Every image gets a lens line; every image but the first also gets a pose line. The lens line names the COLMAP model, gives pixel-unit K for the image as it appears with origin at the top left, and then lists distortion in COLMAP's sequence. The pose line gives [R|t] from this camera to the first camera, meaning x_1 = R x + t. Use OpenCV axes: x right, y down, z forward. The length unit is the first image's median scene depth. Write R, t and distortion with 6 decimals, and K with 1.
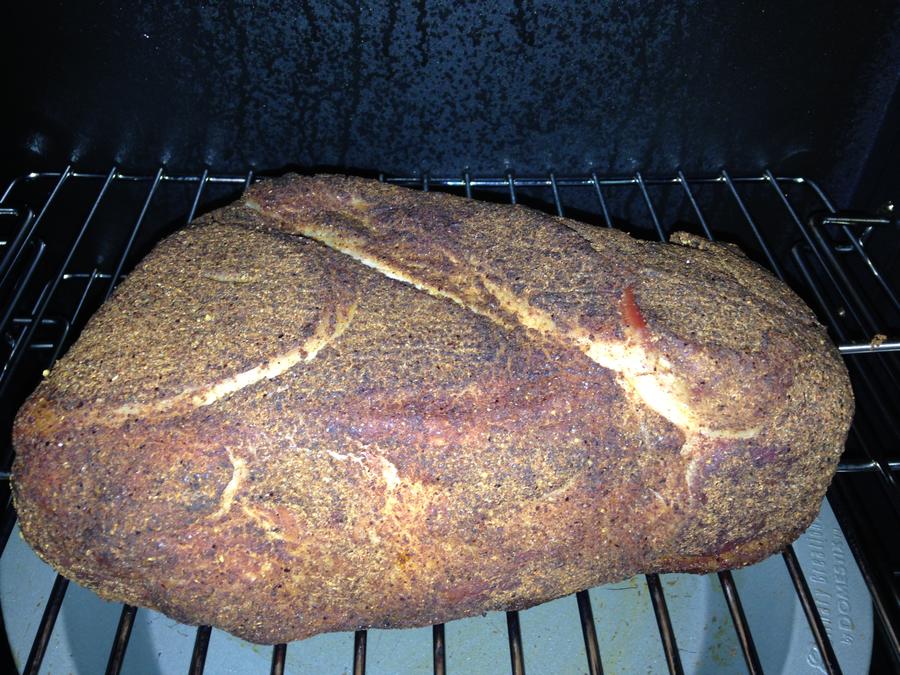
lens RADIAL K [[852.0, 0, 450.0], [0, 852.0, 337.5], [0, 0, 1]] dist [0.220903, -0.542062]
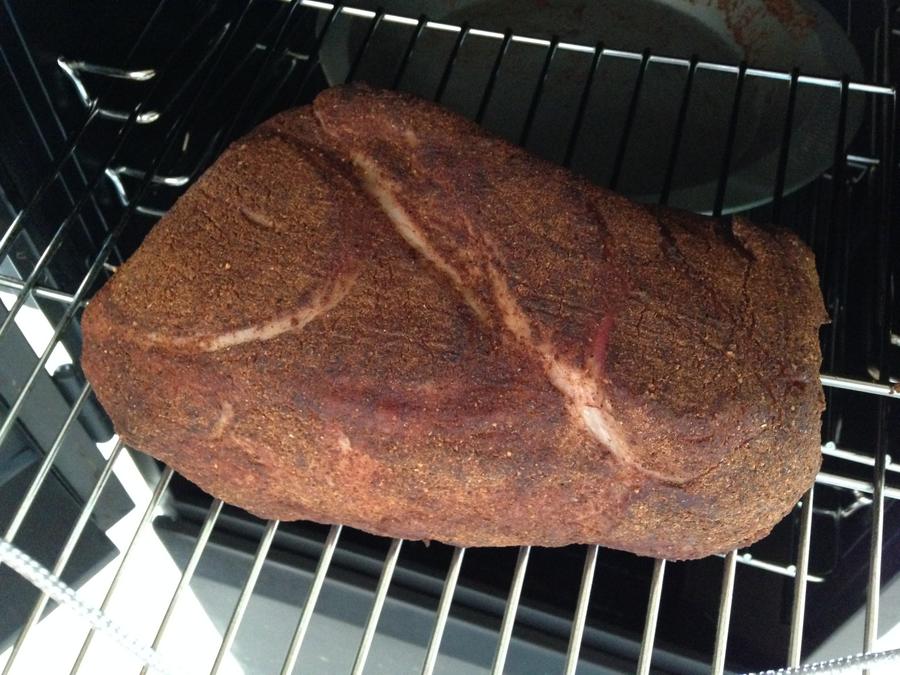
lens RADIAL K [[852.0, 0, 450.0], [0, 852.0, 337.5], [0, 0, 1]] dist [0.220903, -0.542062]
pose [[0.946322, 0.234674, -0.222268, 0.278098], [-0.142019, 0.919604, 0.366278, -0.401470], [0.290354, -0.315051, 0.903569, 0.021742]]
